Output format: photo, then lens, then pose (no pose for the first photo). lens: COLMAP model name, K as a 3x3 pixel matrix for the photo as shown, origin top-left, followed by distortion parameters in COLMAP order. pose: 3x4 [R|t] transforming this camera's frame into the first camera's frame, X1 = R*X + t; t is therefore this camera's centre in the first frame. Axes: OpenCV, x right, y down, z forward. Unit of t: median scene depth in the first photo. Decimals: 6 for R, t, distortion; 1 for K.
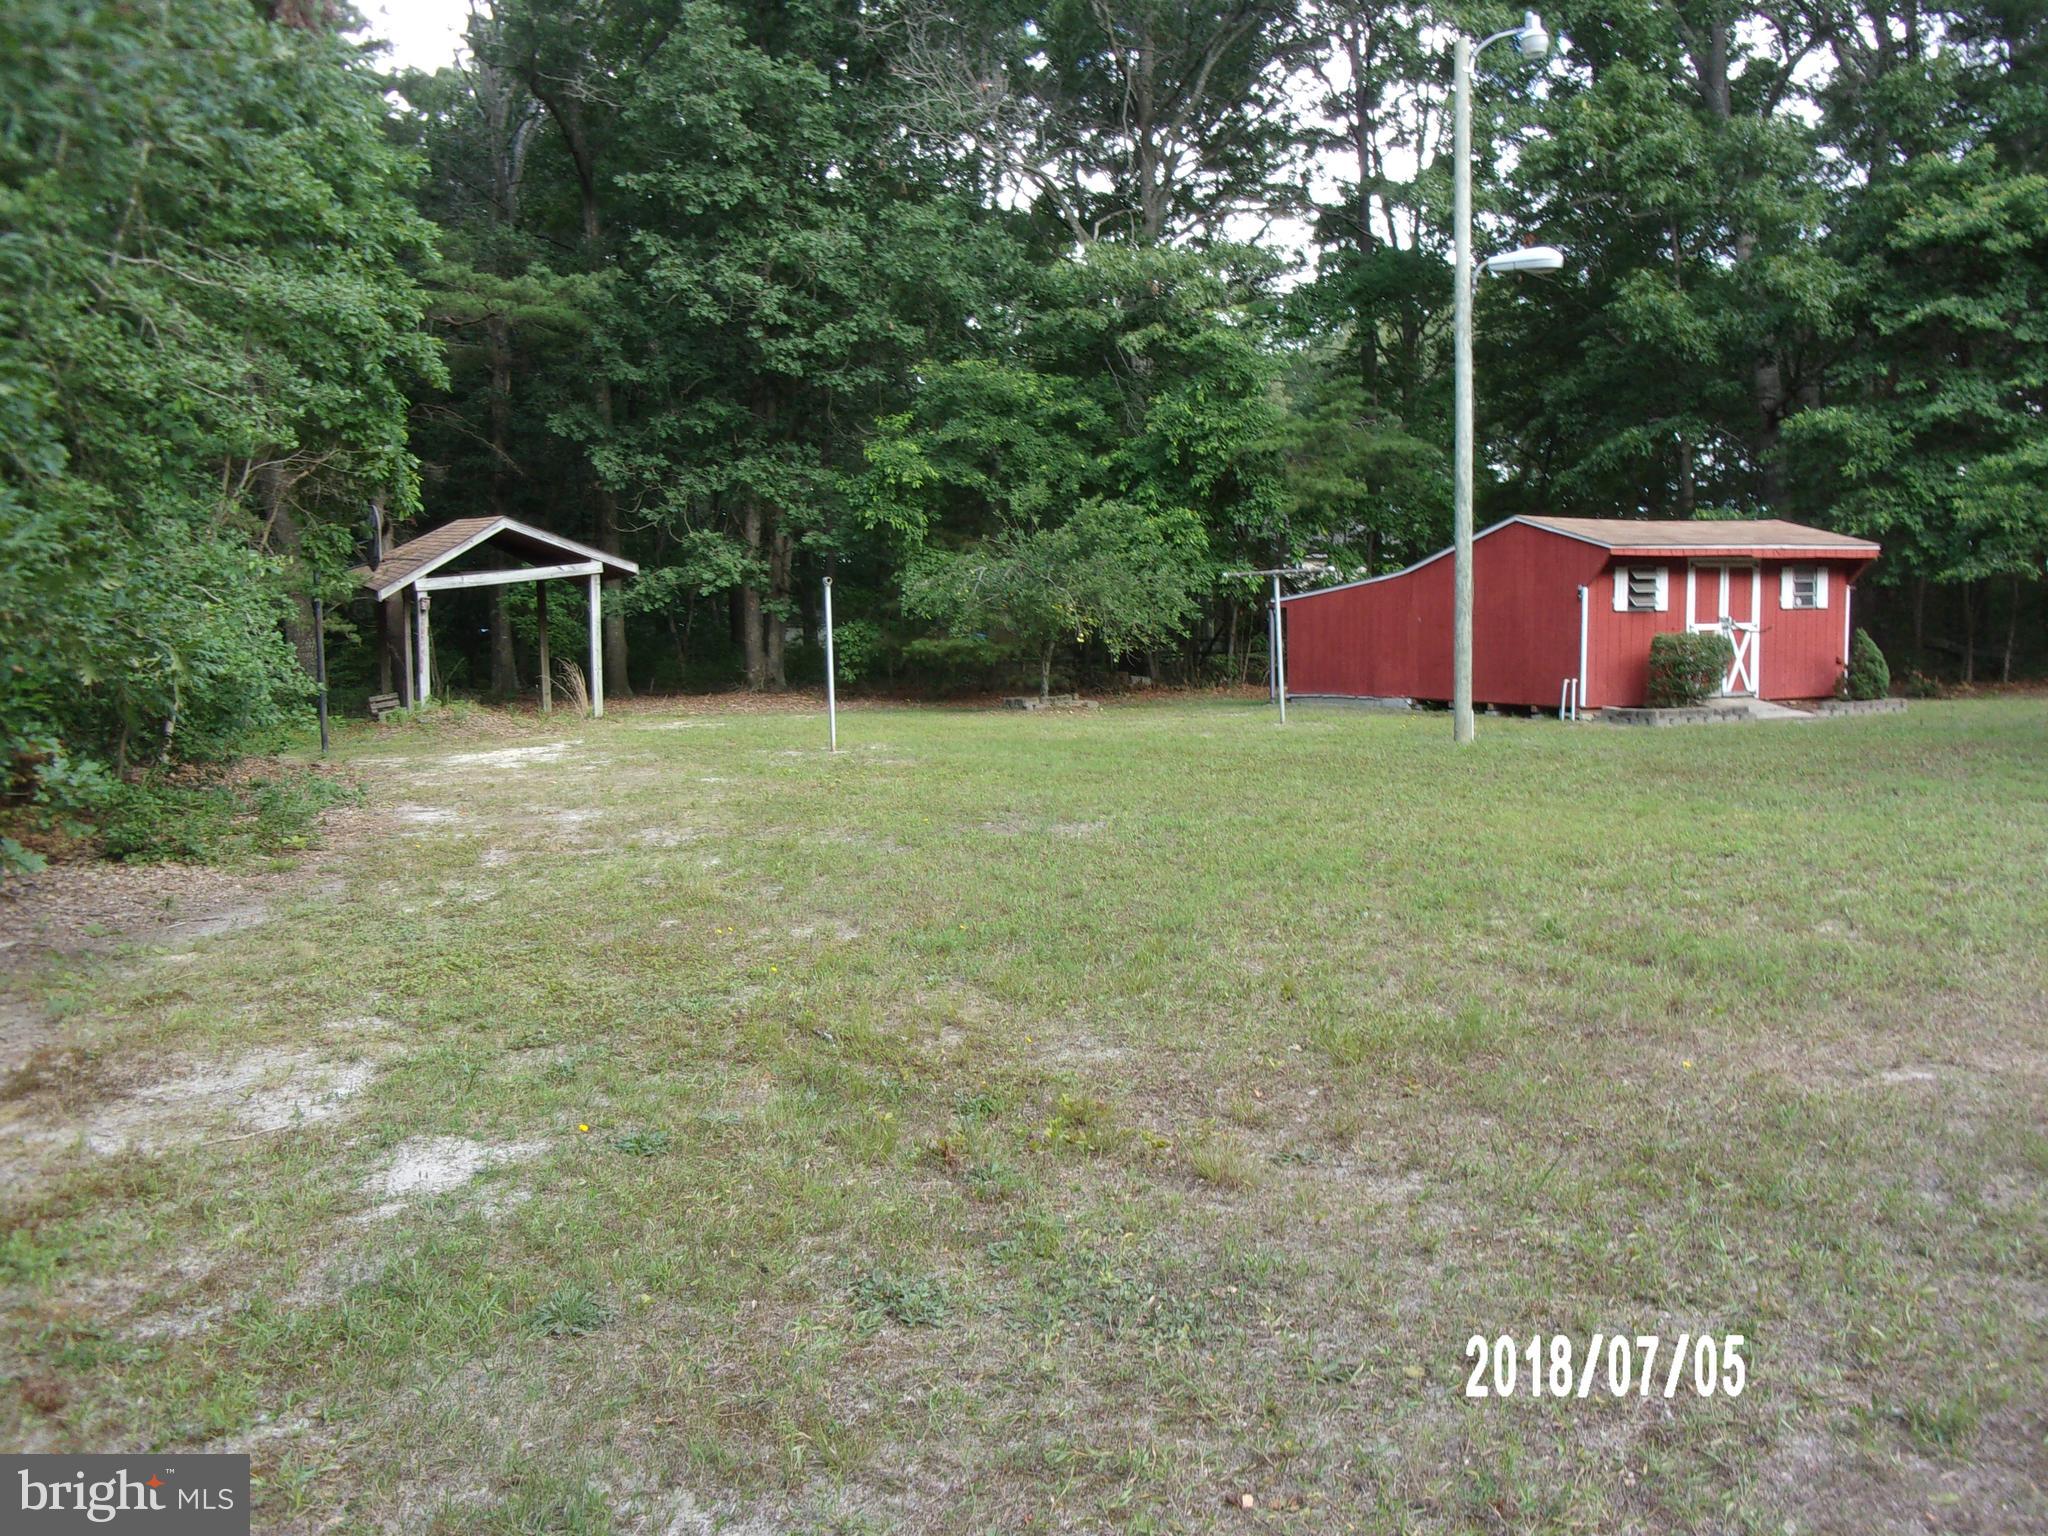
lens RADIAL K [[1690.4, 0, 1039.0], [0, 1690.4, 768.7], [0, 0, 1]] dist [0.006323, 0.002652]
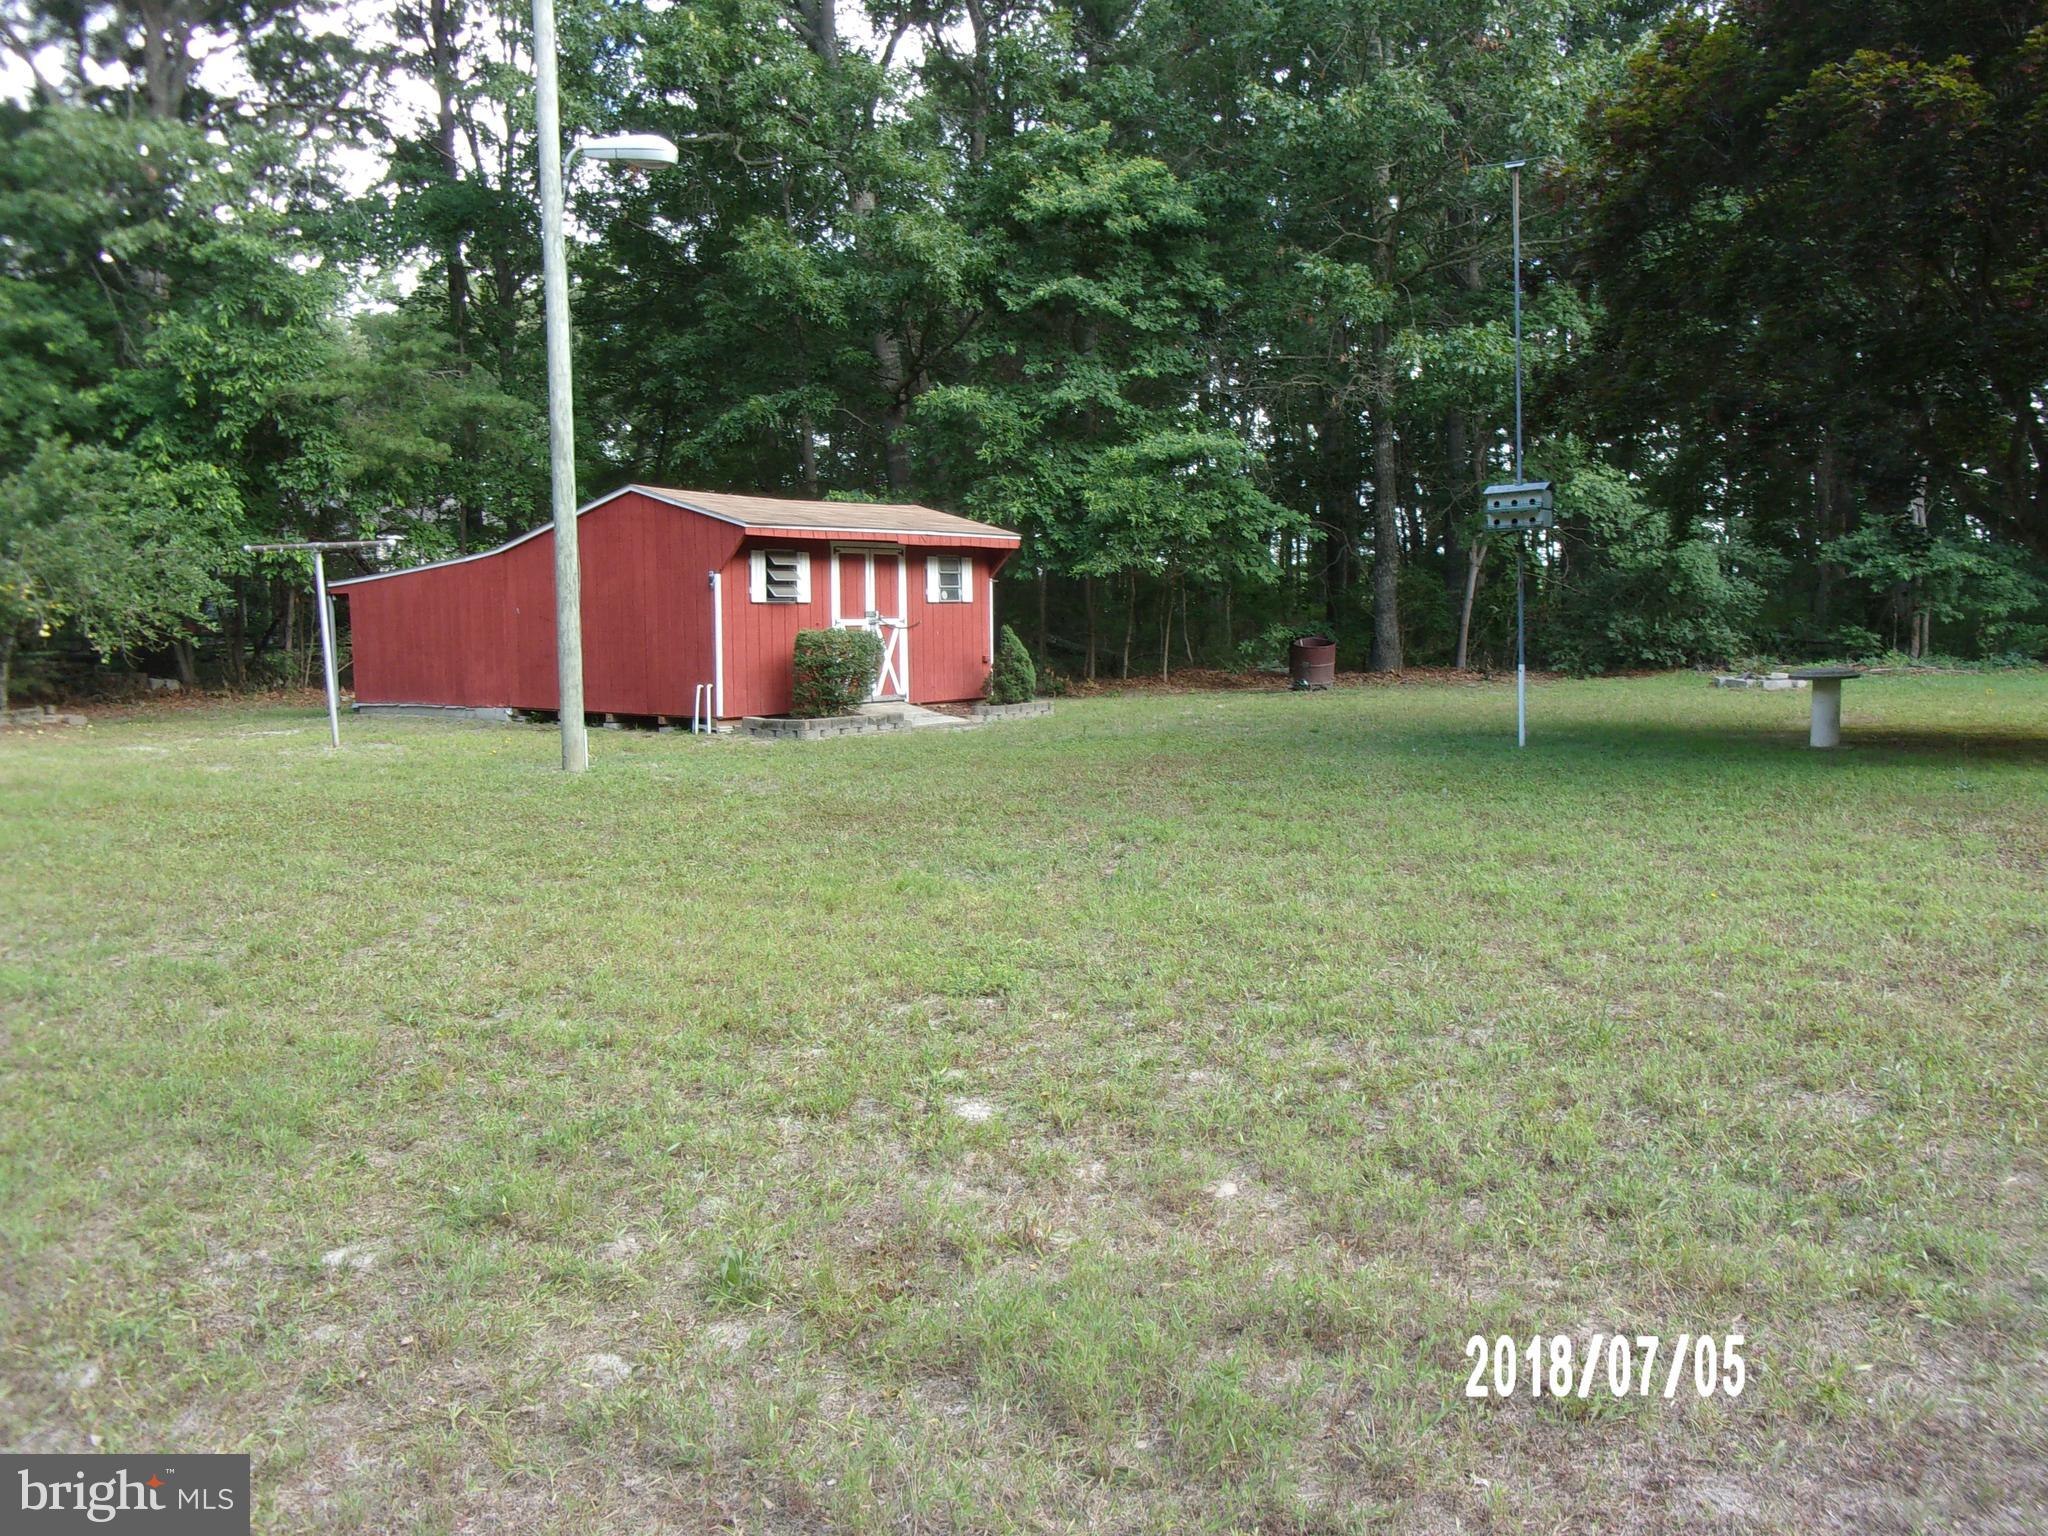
lens RADIAL K [[1690.4, 0, 1039.0], [0, 1690.4, 768.7], [0, 0, 1]] dist [0.006323, 0.002652]
pose [[0.874116, -0.036075, 0.484376, 0.047544], [0.033691, 0.999339, 0.013629, -0.014872], [-0.484548, 0.004406, 0.874754, 0.169346]]
